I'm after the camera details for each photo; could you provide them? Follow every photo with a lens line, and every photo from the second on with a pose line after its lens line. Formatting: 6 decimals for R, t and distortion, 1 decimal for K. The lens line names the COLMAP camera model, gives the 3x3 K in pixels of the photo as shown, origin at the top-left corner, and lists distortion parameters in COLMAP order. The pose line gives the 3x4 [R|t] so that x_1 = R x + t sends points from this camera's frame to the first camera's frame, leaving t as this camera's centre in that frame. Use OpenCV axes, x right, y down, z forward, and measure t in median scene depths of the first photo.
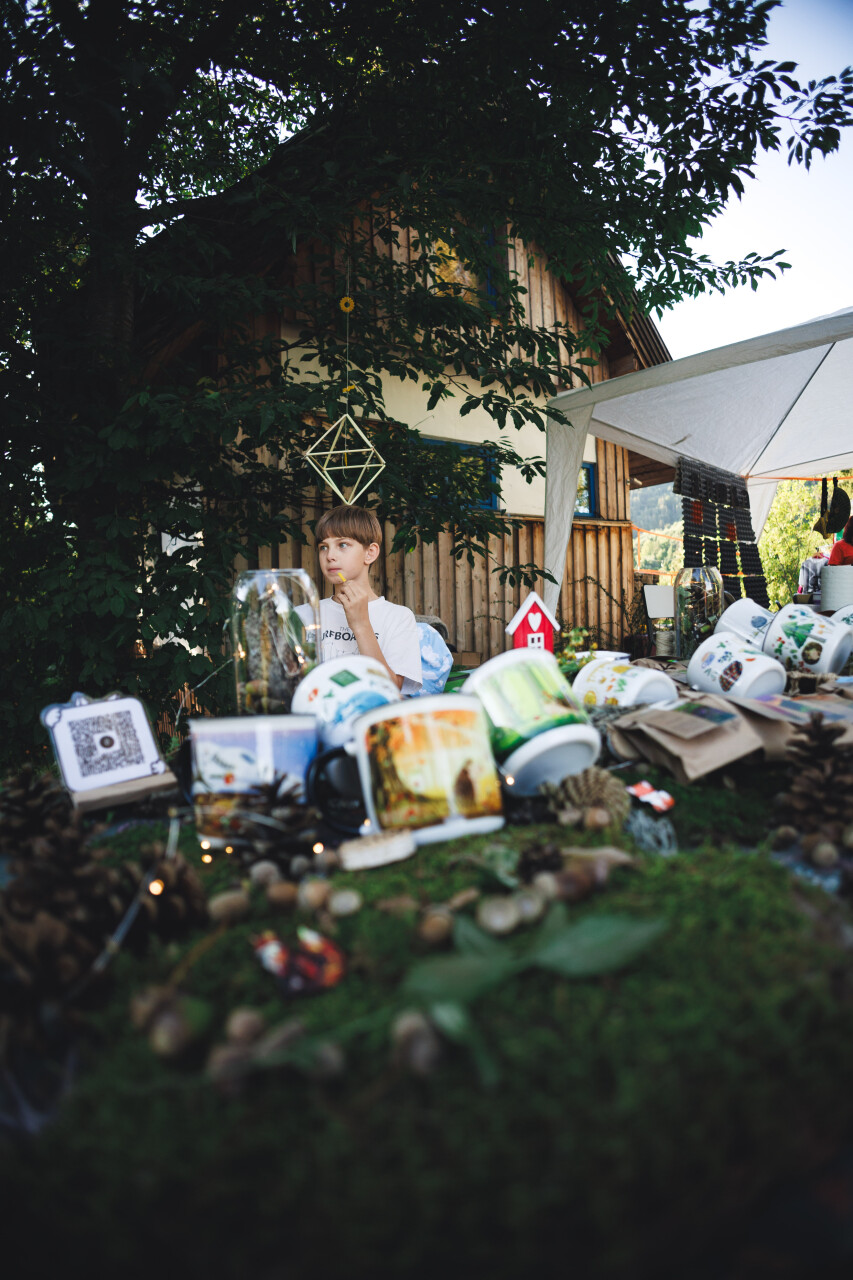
lens RADIAL K [[594.1, 0, 426.5], [0, 594.1, 640.0], [0, 0, 1]] dist [-0.151847, 0.035335]
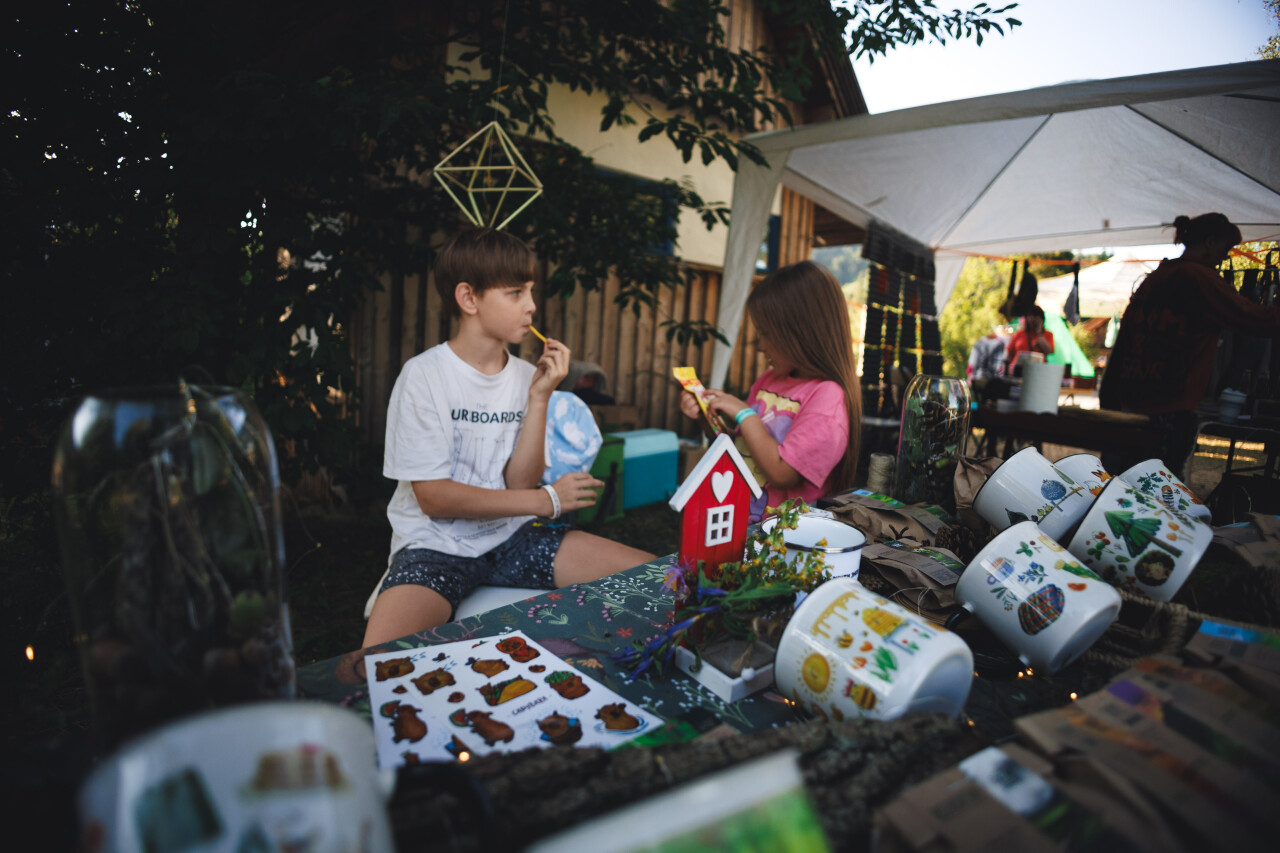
lens RADIAL K [[594.1, 0, 640.0], [0, 594.1, 426.5], [0, 0, 1]] dist [-0.151847, 0.035335]
pose [[0.992663, 0.078134, 0.092273, 0.011976], [-0.085062, 0.993646, 0.073706, -0.029965], [-0.085928, -0.081014, 0.993002, 0.110194]]
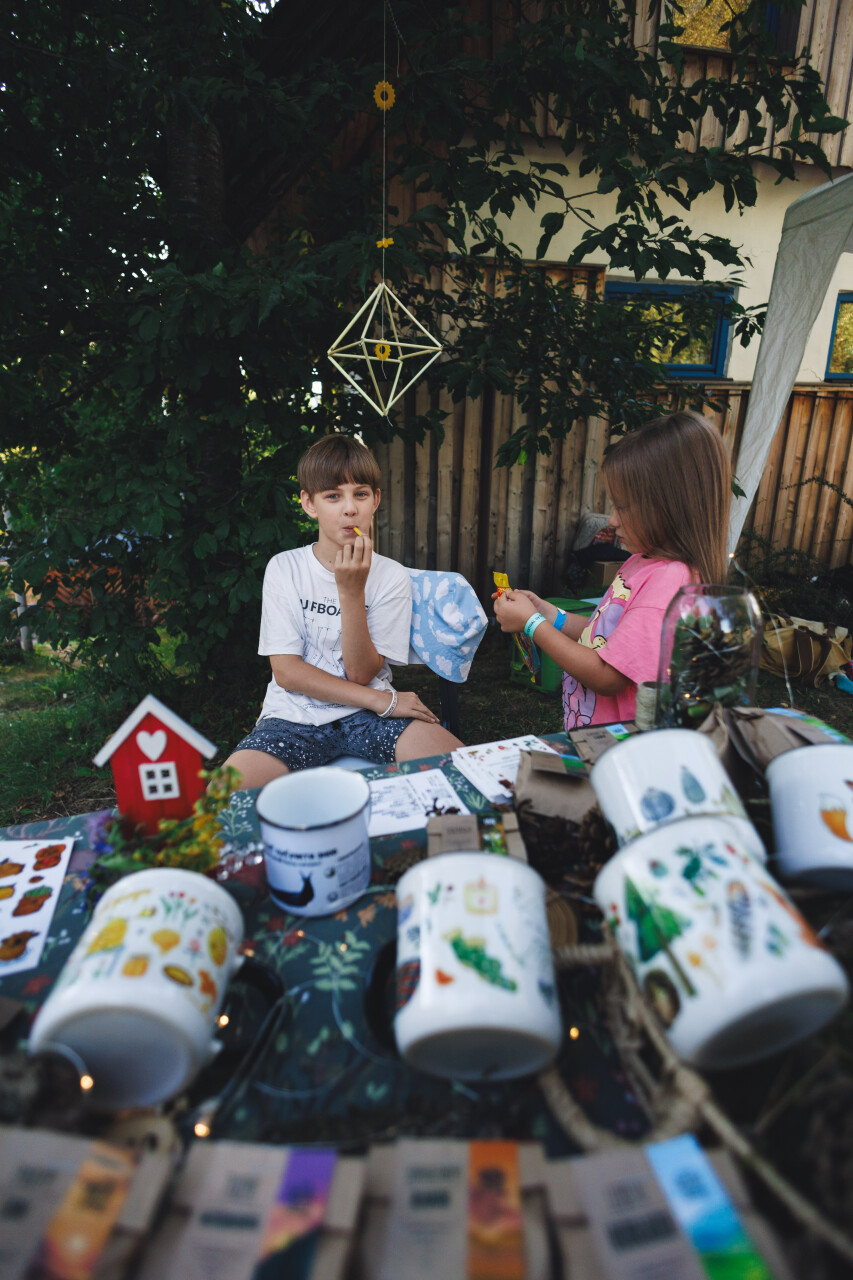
lens RADIAL K [[593.2, 0, 426.5], [0, 593.2, 640.0], [0, 0, 1]] dist [0.003261, 0.000295]
pose [[0.925227, 0.123714, -0.358677, 0.152944], [-0.046400, 0.975145, 0.216655, -0.065676], [0.376566, -0.183813, 0.907971, 0.145383]]
